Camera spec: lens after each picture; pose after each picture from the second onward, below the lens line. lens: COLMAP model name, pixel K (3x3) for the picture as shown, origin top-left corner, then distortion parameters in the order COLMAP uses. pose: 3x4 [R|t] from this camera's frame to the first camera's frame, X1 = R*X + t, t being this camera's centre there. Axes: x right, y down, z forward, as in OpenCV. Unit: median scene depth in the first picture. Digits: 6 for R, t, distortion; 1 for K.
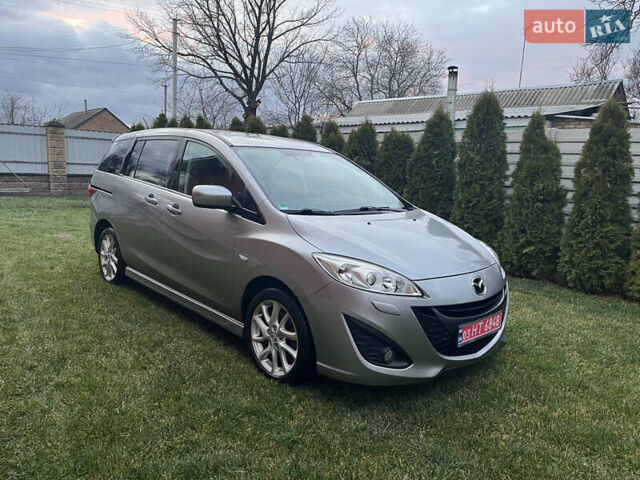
lens RADIAL K [[557.3, 0, 320.0], [0, 557.3, 240.0], [0, 0, 1]] dist [0.106500, -0.190365]
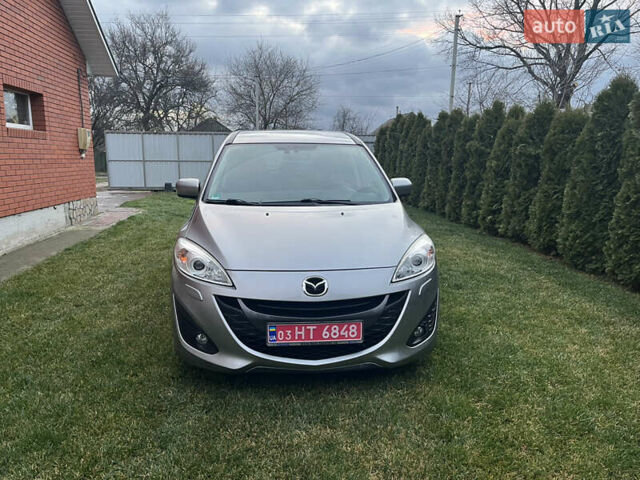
lens RADIAL K [[557.3, 0, 320.0], [0, 557.3, 240.0], [0, 0, 1]] dist [0.106500, -0.190365]
pose [[0.724123, 0.061660, -0.686909, 0.483892], [-0.060522, 0.997834, 0.025770, -0.008657], [0.687010, 0.022912, 0.726286, 0.189375]]
